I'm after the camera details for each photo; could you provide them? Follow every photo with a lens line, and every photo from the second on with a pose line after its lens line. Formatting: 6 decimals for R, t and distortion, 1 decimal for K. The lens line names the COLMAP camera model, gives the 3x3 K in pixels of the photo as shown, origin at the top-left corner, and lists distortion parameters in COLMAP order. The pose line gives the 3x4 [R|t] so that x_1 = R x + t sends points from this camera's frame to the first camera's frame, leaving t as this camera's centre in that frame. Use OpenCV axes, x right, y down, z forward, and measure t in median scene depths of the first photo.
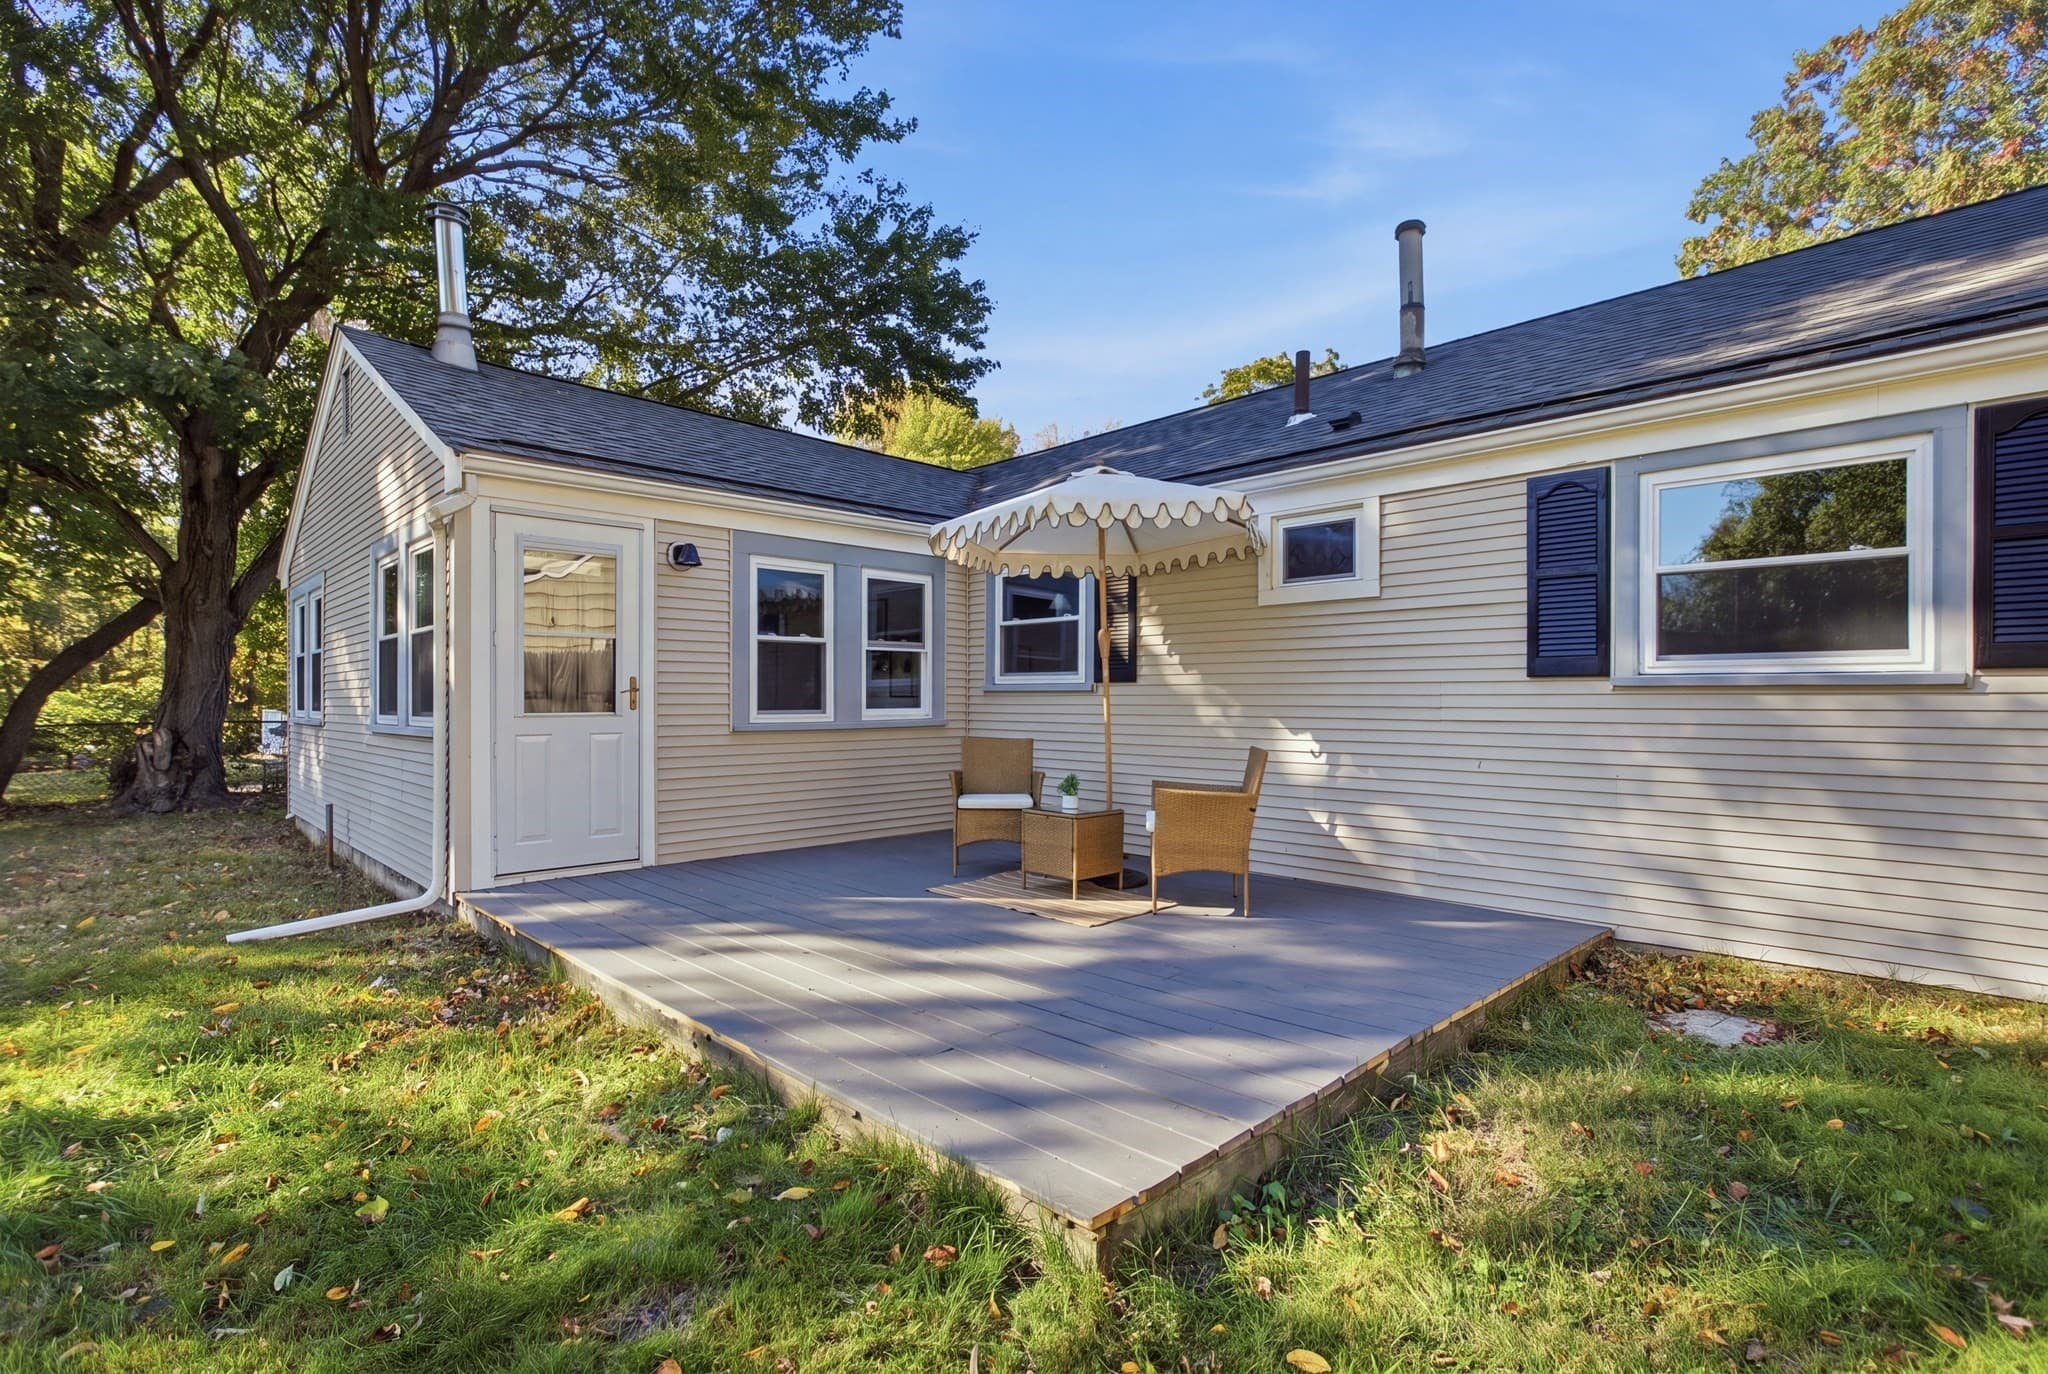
lens RADIAL K [[932.1, 0, 1023.7], [0, 932.1, 702.4], [0, 0, 1]] dist [0.003196, 0.001310]
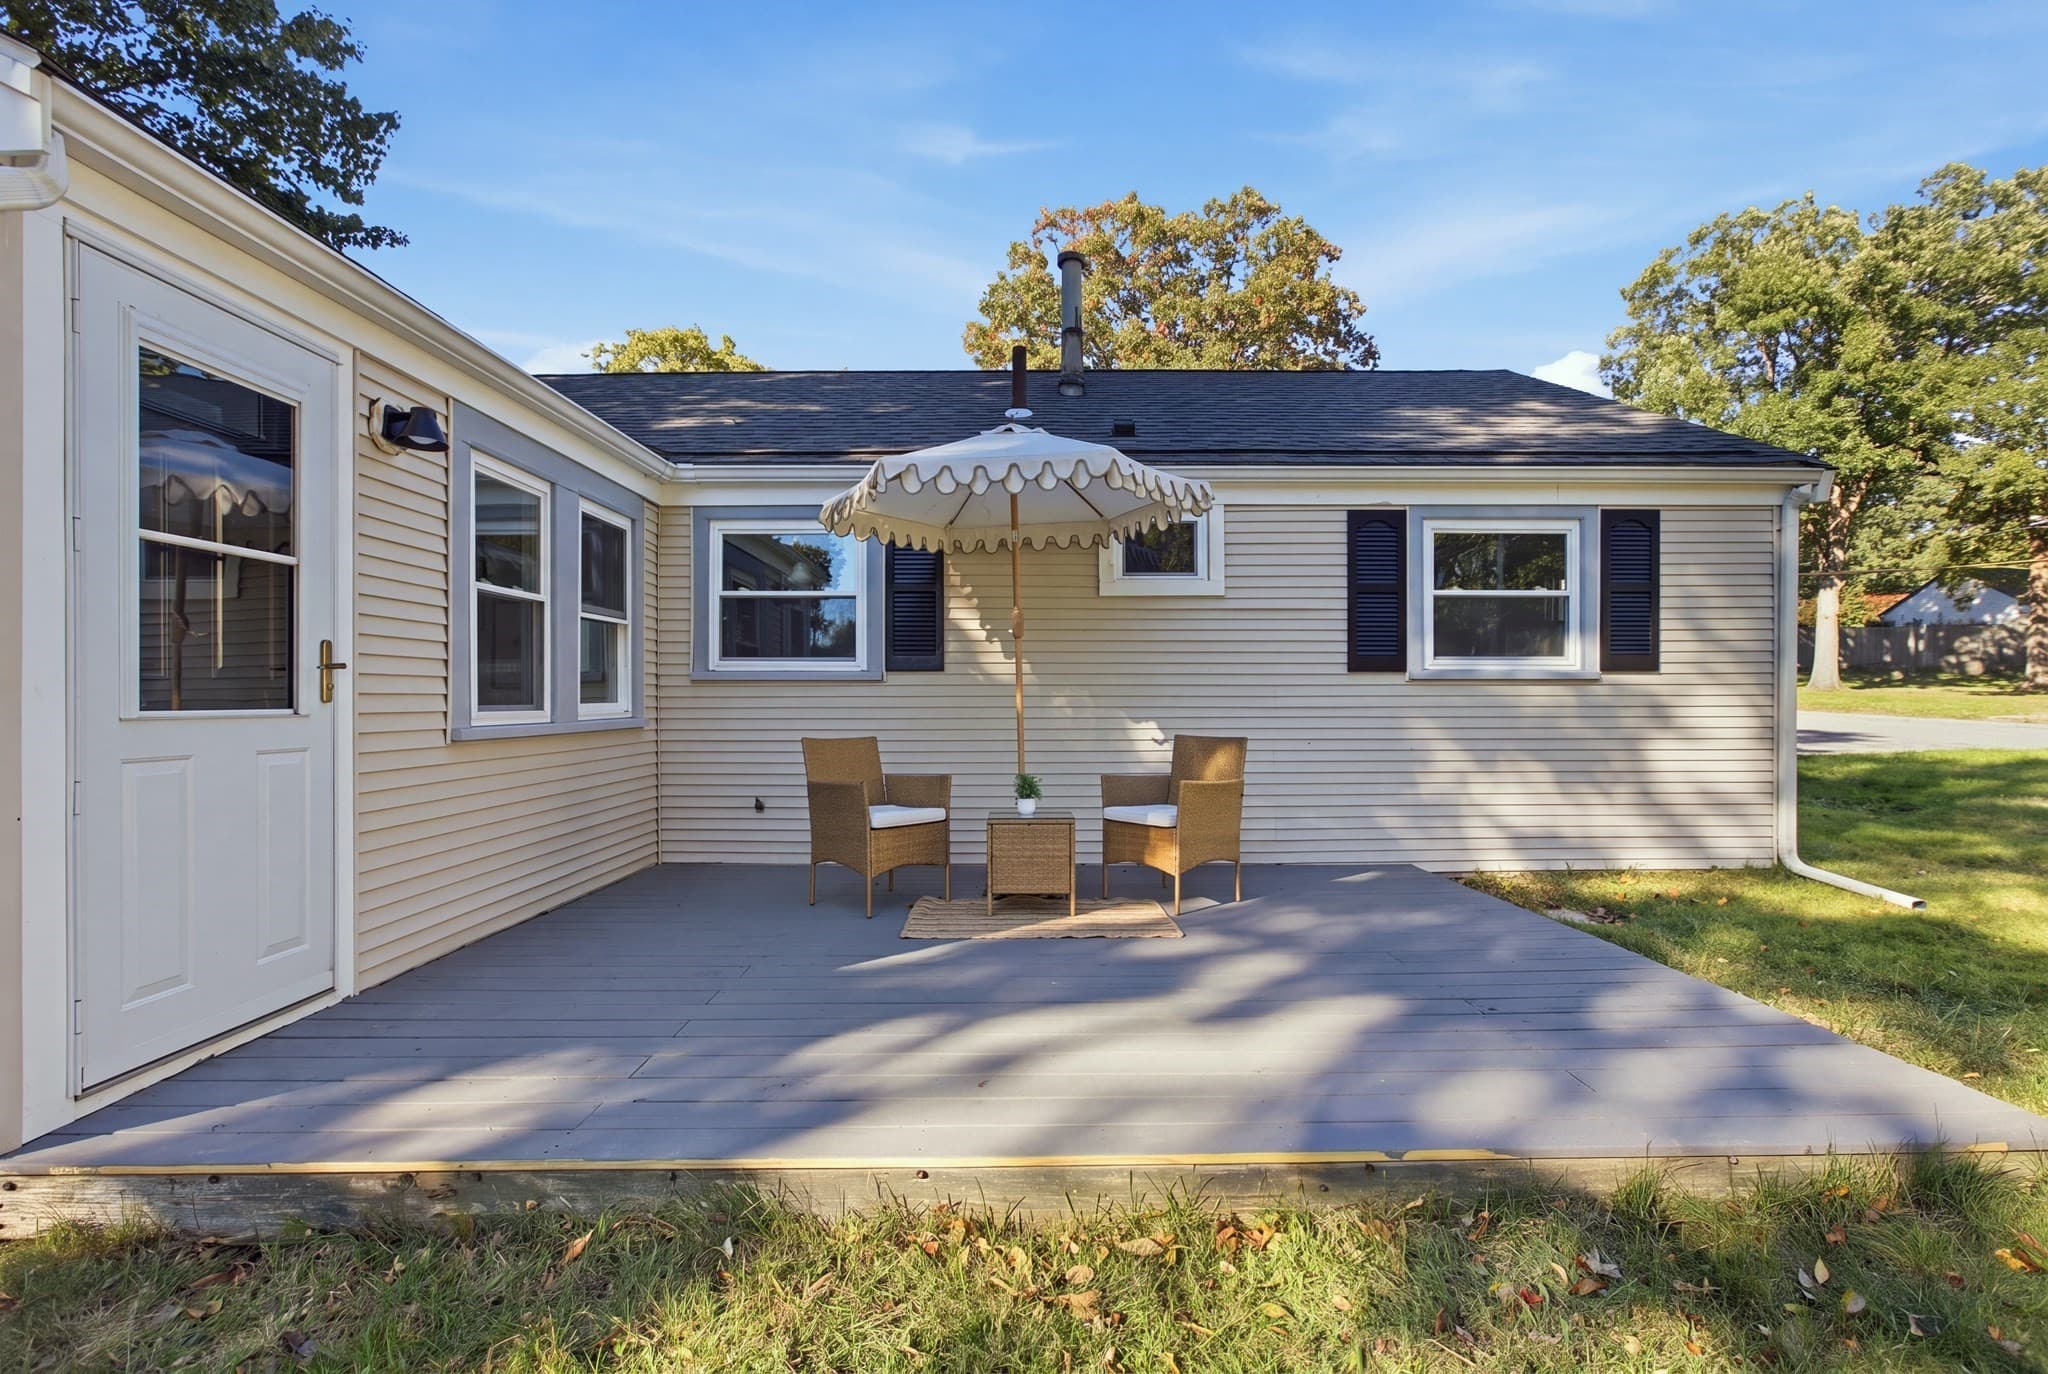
lens RADIAL K [[932.1, 0, 1028.3], [0, 932.1, 699.6], [0, 0, 1]] dist [0.003196, 0.001310]
pose [[0.704402, -0.003236, 0.709794, -0.528933], [0.004332, 0.999991, 0.000260, 0.007218], [-0.709788, 0.002891, 0.704409, 0.363674]]
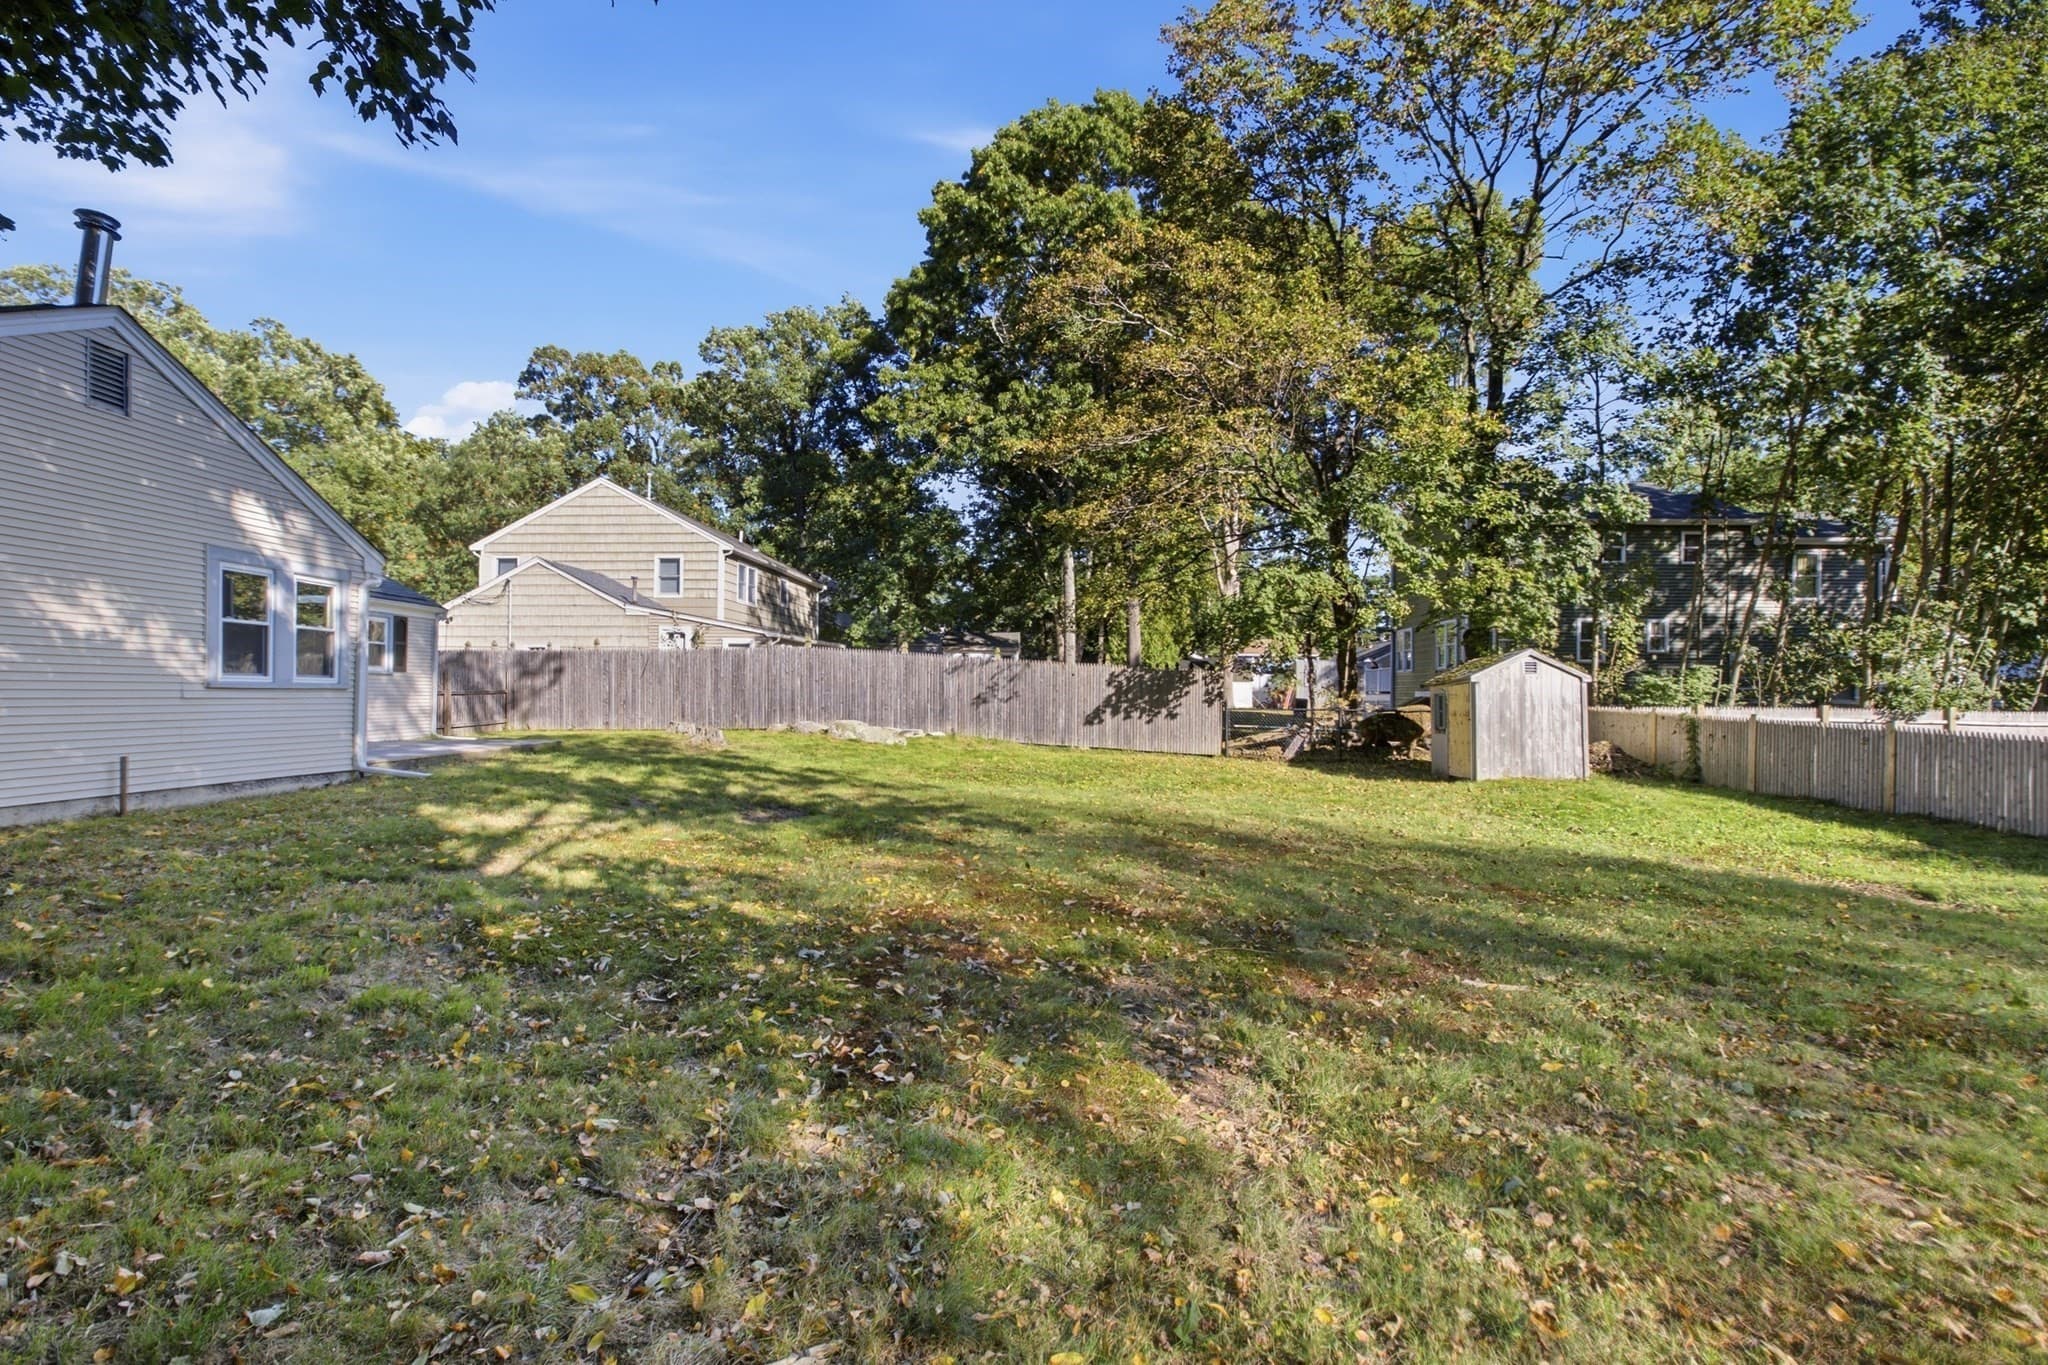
lens RADIAL K [[932.1, 0, 1017.7], [0, 932.1, 689.0], [0, 0, 1]] dist [0.003196, 0.001310]
pose [[-0.695774, -0.001541, 0.718259, -2.905715], [-0.002089, 0.999998, 0.000122, 0.034026], [-0.718258, -0.001415, -0.695776, 1.289515]]
